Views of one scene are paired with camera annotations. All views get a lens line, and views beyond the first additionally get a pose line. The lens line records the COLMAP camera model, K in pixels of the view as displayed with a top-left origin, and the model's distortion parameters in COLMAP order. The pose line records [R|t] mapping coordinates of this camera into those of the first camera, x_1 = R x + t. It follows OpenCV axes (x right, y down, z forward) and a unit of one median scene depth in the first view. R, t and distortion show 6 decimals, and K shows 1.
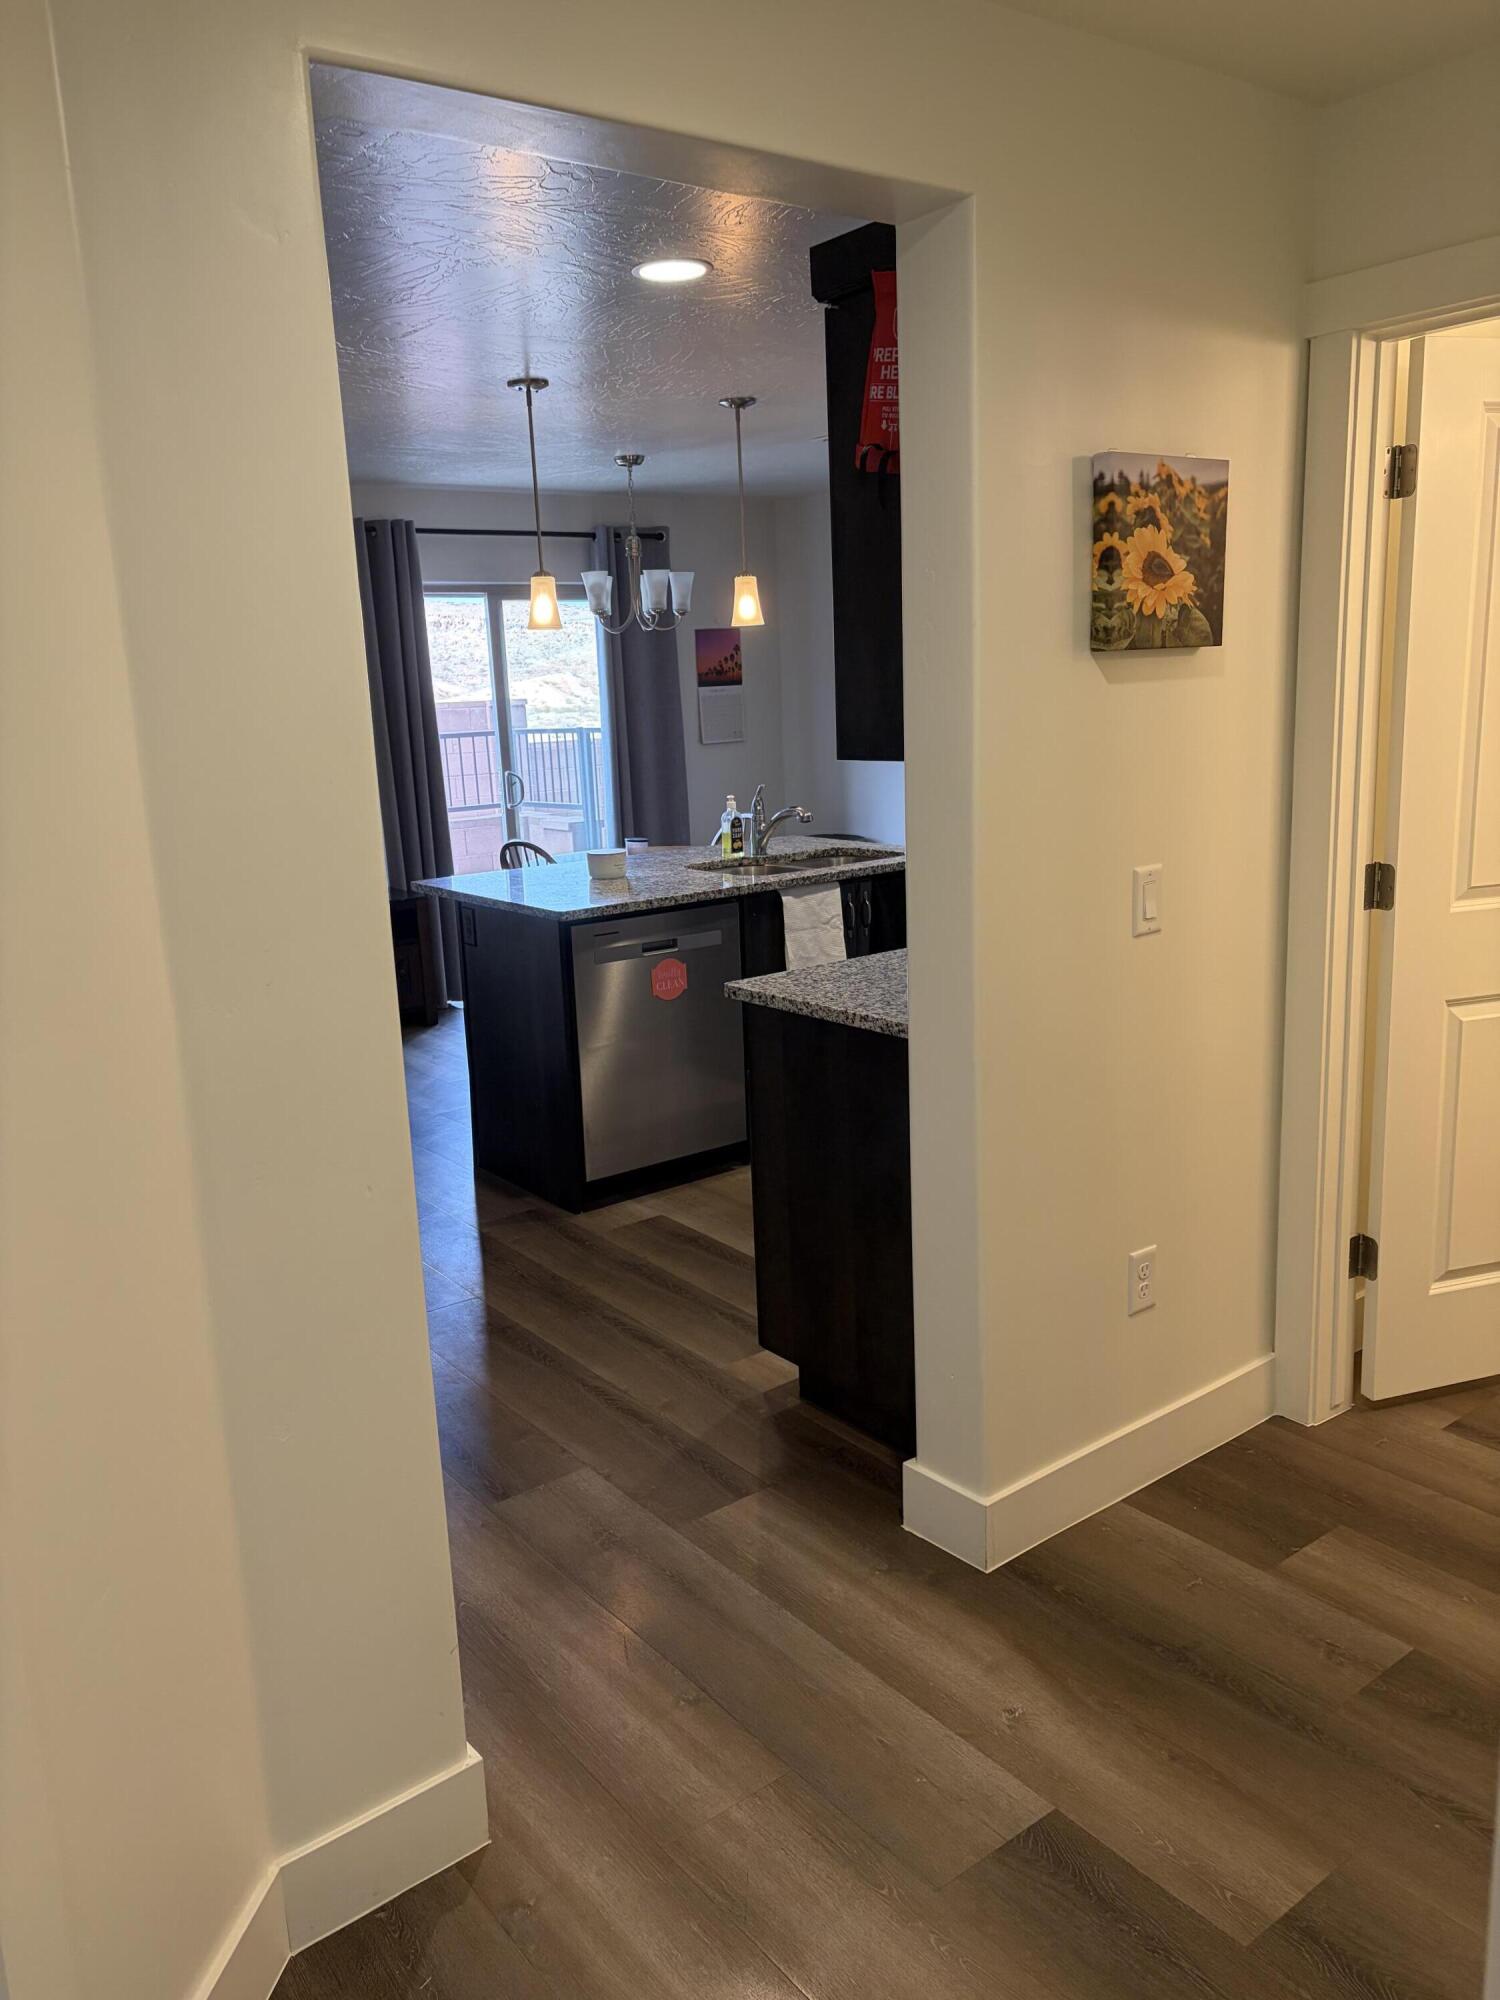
lens RADIAL K [[1517.8, 0, 734.5], [0, 1517.8, 1042.2], [0, 0, 1]] dist [0.034838, -0.025357]
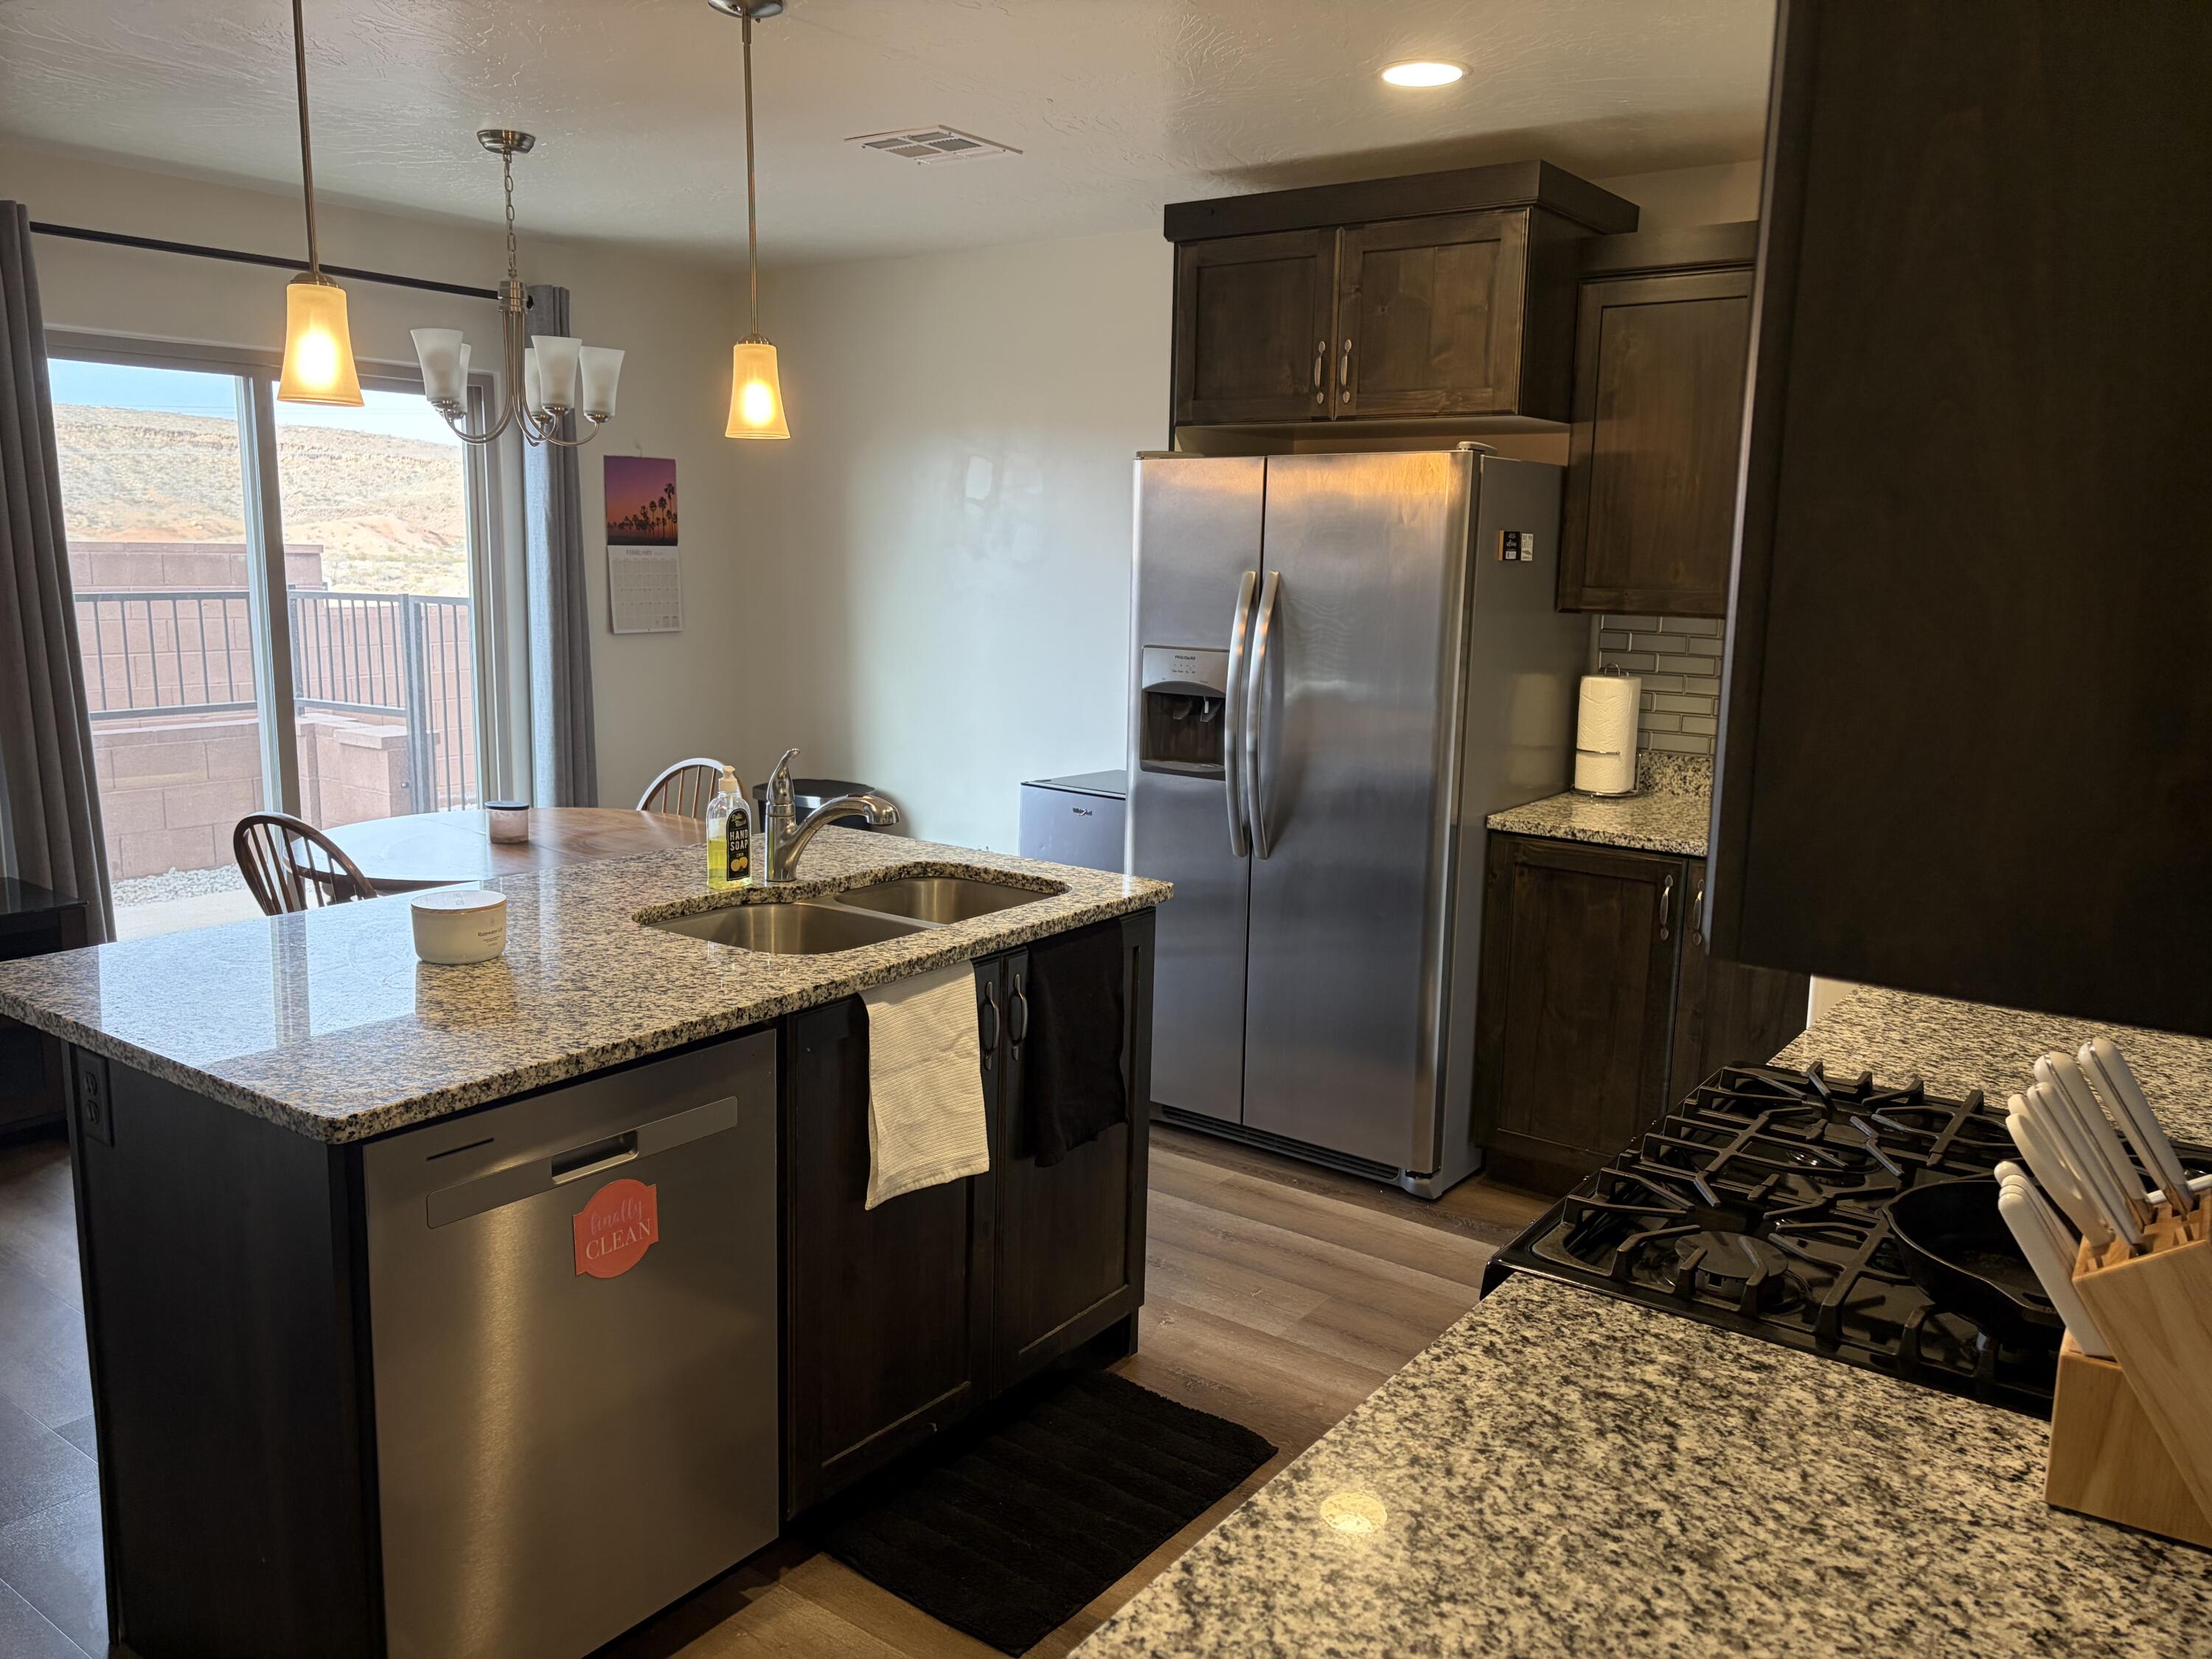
lens RADIAL K [[1678.7, 0, 1112.6], [0, 1678.7, 818.5], [0, 0, 1]] dist [0.034838, -0.025357]
pose [[0.955847, 0.011536, 0.293638, -0.042950], [0.010917, 0.997146, -0.074709, -0.101028], [-0.293661, 0.074616, 0.952993, 0.430520]]
